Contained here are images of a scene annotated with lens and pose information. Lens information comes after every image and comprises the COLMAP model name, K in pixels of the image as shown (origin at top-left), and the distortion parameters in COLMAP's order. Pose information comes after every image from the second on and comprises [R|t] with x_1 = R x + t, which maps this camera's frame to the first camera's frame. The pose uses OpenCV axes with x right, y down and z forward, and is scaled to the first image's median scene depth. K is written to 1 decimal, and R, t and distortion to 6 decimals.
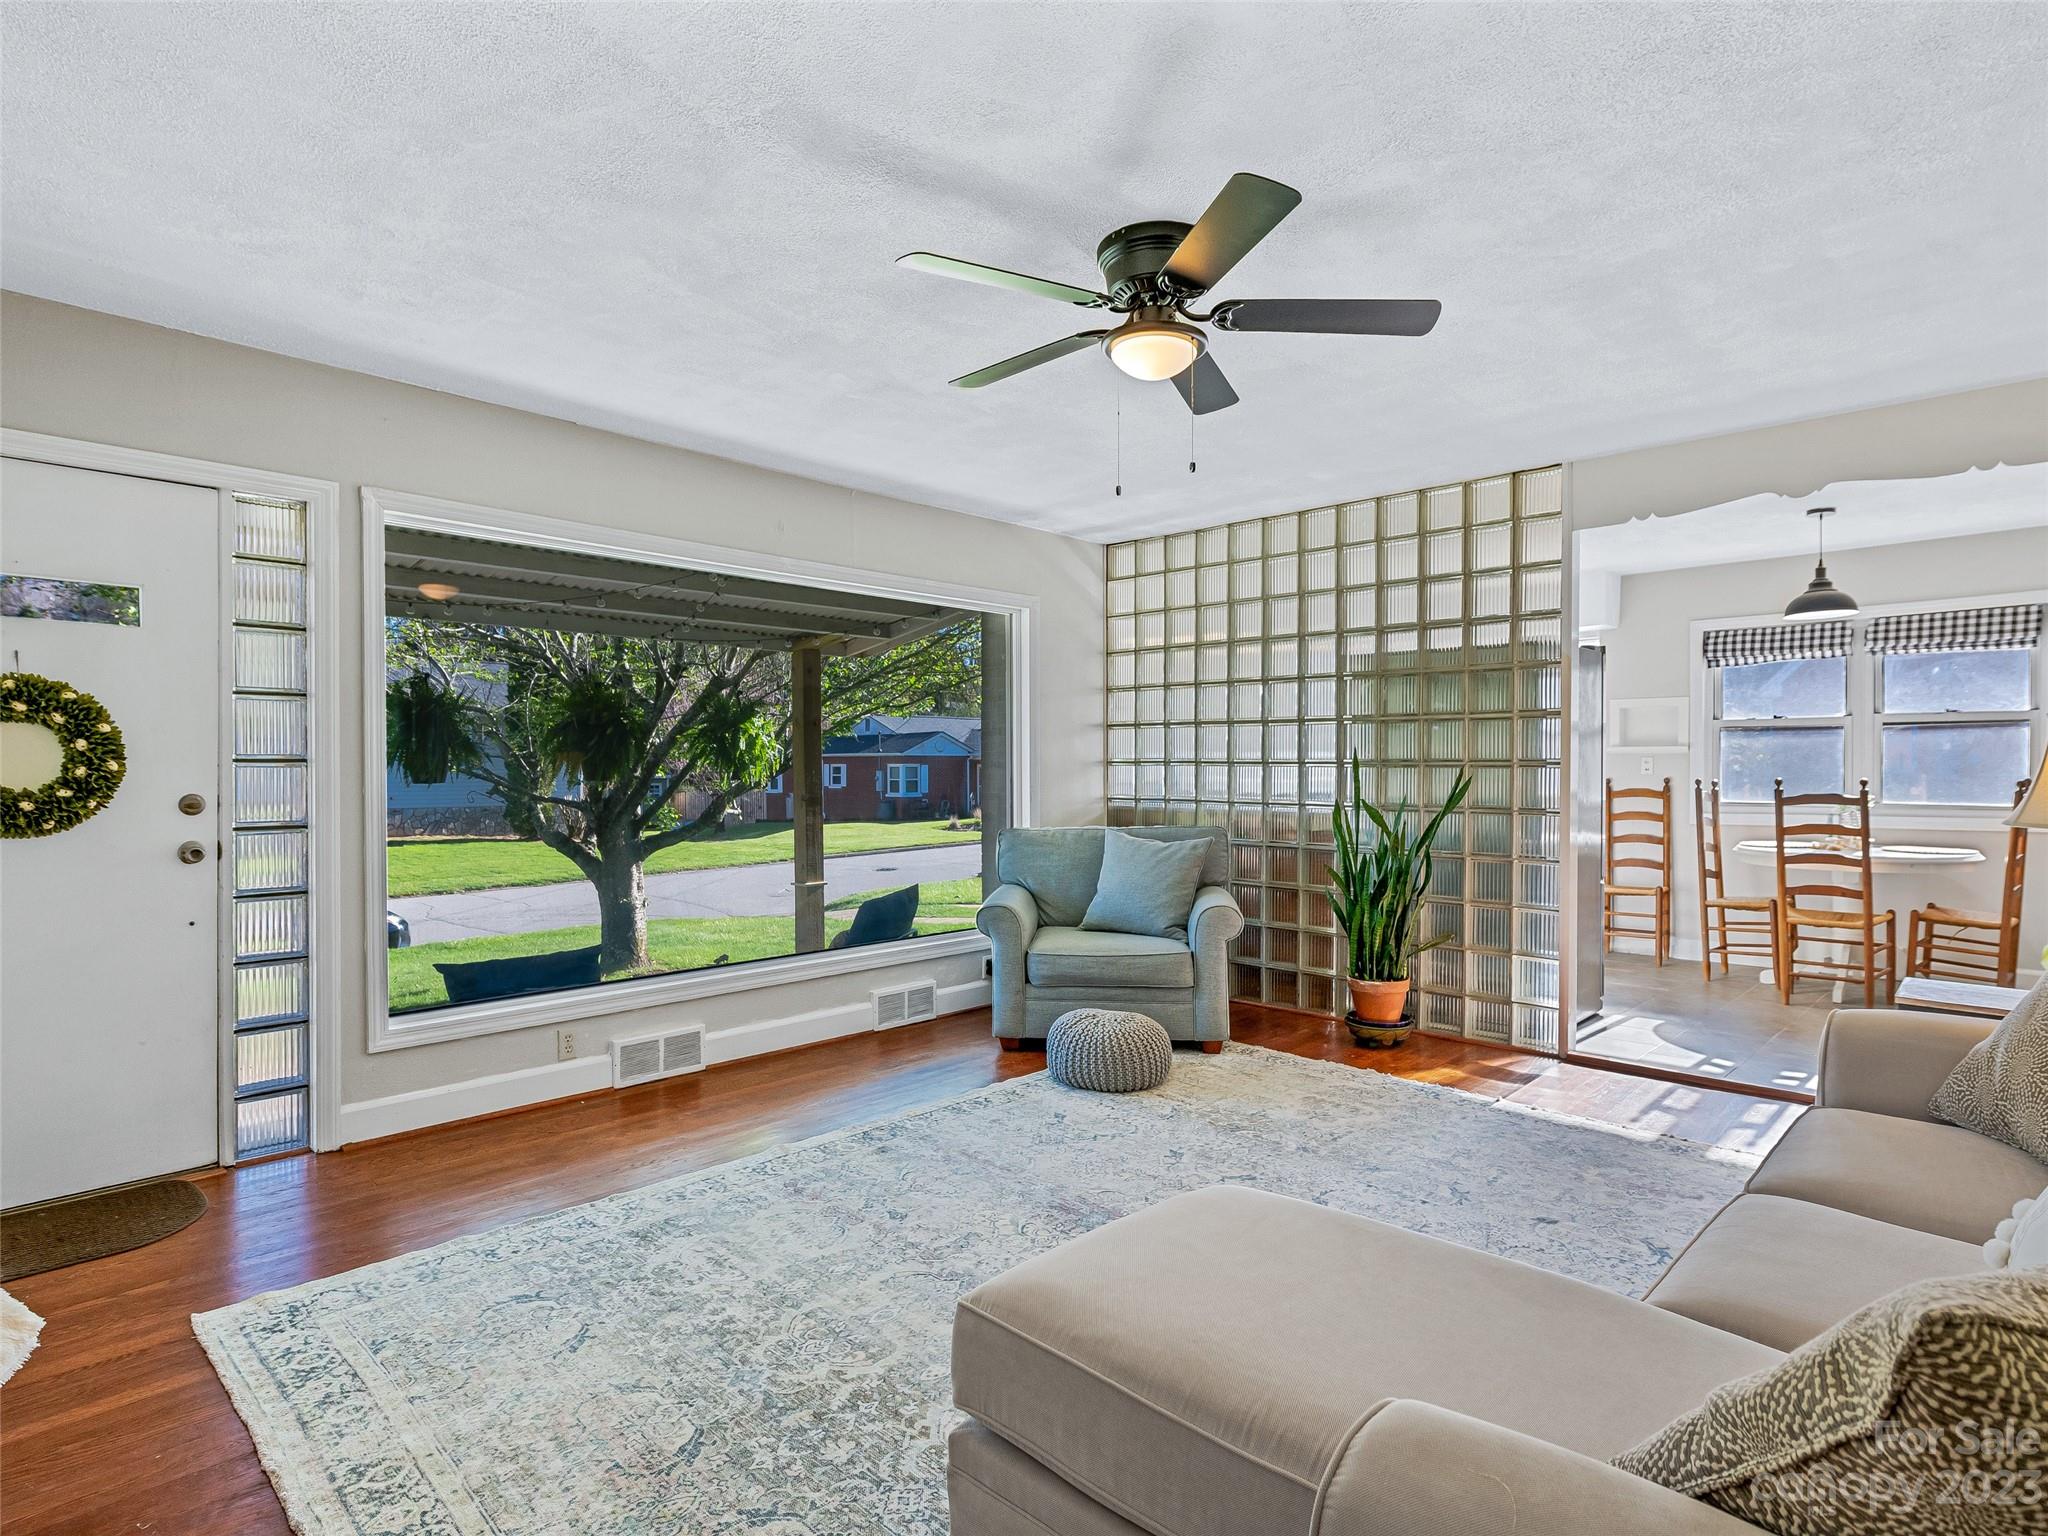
lens RADIAL K [[1088.6, 0, 1027.0], [0, 1088.6, 780.1], [0, 0, 1]] dist [-0.003645, -0.001706]
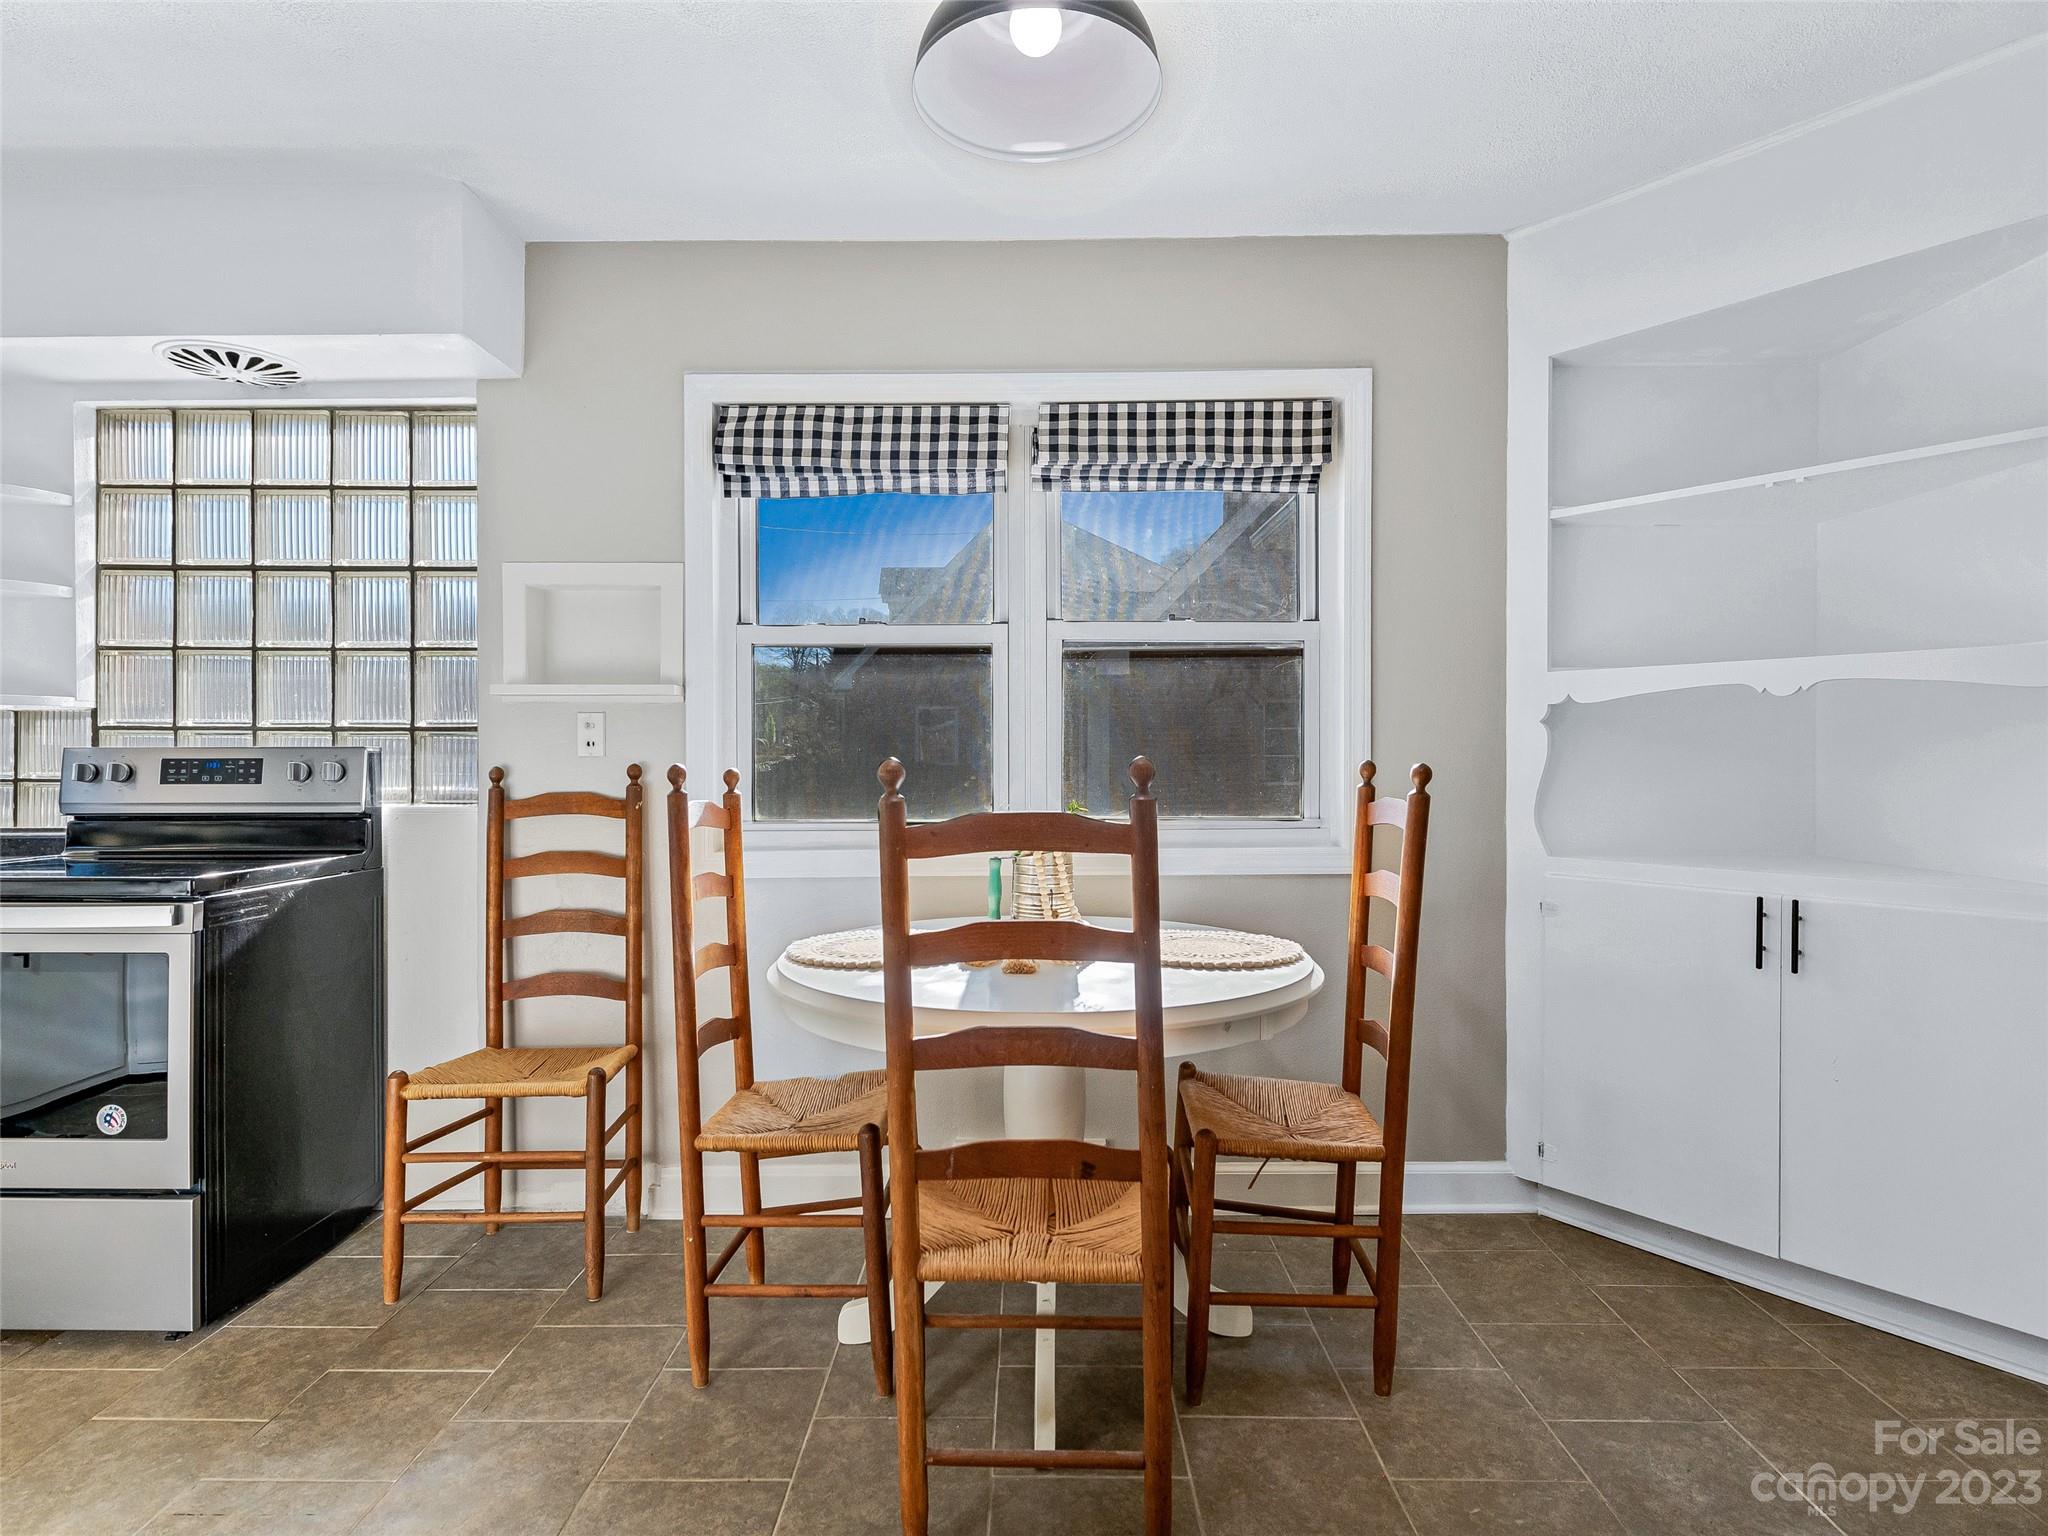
lens RADIAL K [[1088.6, 0, 1028.0], [0, 1088.6, 772.3], [0, 0, 1]] dist [-0.003645, -0.001706]
pose [[0.716220, -0.002378, 0.697871, 0.438428], [0.006372, 0.999975, -0.003133, 0.003232], [-0.697846, 0.006691, 0.716217, 0.651624]]
